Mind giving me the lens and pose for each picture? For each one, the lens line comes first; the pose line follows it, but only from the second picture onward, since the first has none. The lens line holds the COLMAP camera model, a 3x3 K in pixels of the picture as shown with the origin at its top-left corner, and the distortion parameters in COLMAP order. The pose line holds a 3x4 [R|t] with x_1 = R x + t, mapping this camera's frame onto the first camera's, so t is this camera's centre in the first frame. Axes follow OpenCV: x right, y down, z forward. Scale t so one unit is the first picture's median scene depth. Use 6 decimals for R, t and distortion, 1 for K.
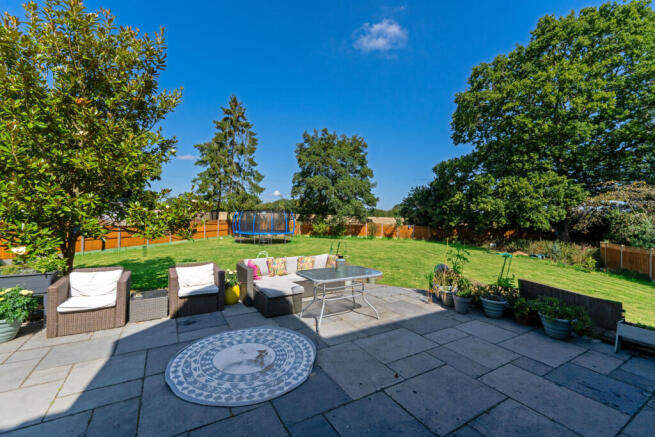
lens RADIAL K [[281.6, 0, 327.5], [0, 281.6, 218.5], [0, 0, 1]] dist [0.004161, 0.000514]
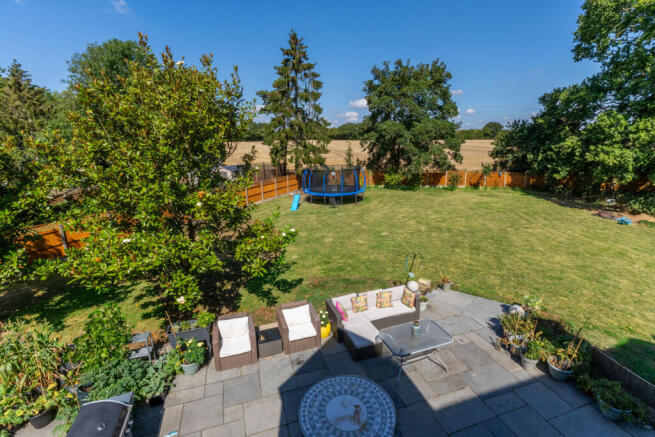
lens RADIAL K [[310.7, 0, 327.5], [0, 310.7, 218.5], [0, 0, 1]] dist [-0.001036, -0.000600]
pose [[0.973744, 0.006941, -0.227540, -0.003344], [0.048245, 0.970538, 0.236067, -0.097127], [0.222475, -0.240847, 0.944721, -0.033063]]
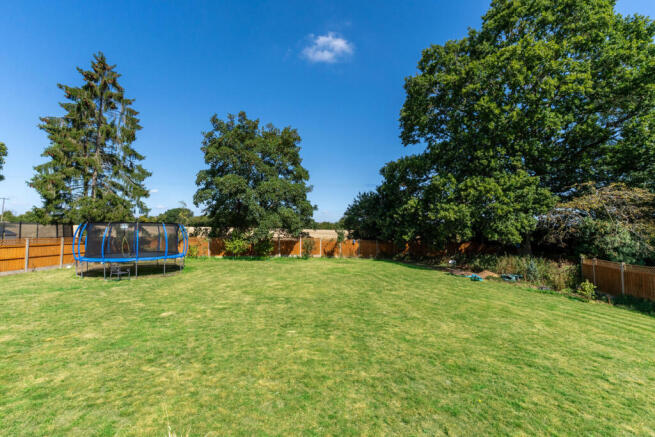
lens RADIAL K [[290.7, 0, 337.9], [0, 290.7, 217.1], [0, 0, 1]] dist [-0.002909, -0.000310]
pose [[0.976196, -0.005913, 0.216811, 0.074183], [0.016191, 0.998826, -0.045661, -0.003168], [-0.216286, 0.048085, 0.975145, 0.224969]]
